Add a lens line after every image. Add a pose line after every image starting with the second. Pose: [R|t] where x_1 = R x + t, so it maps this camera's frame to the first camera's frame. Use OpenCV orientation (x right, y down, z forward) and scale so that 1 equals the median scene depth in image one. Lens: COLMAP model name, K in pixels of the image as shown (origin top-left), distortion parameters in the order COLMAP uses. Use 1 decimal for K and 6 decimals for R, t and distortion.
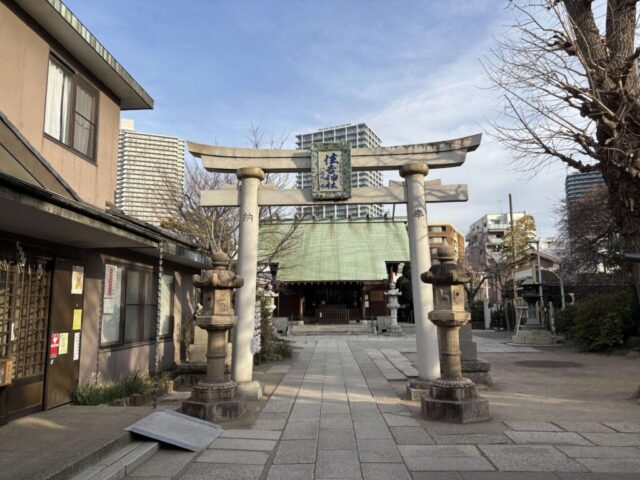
lens RADIAL K [[479.5, 0, 318.7], [0, 479.5, 239.5], [0, 0, 1]] dist [0.074189, -0.072954]
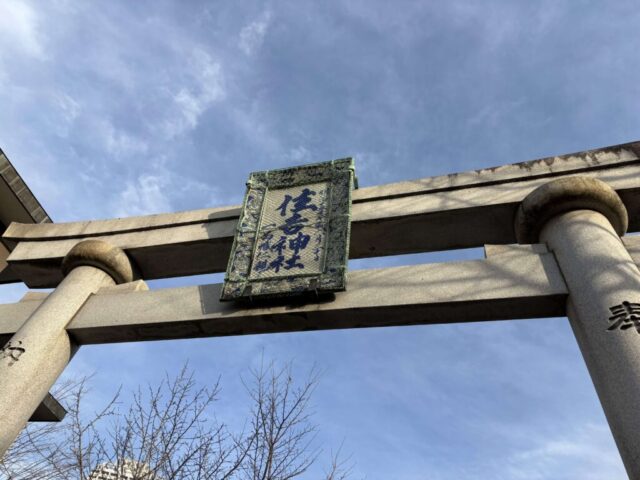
lens RADIAL K [[479.8, 0, 319.6], [0, 479.8, 244.1], [0, 0, 1]] dist [0.060626, -0.070680]
pose [[0.963680, -0.070808, -0.257501, 0.052476], [-0.126617, 0.727808, -0.673991, 0.035787], [0.235136, 0.682115, 0.692409, 0.318041]]
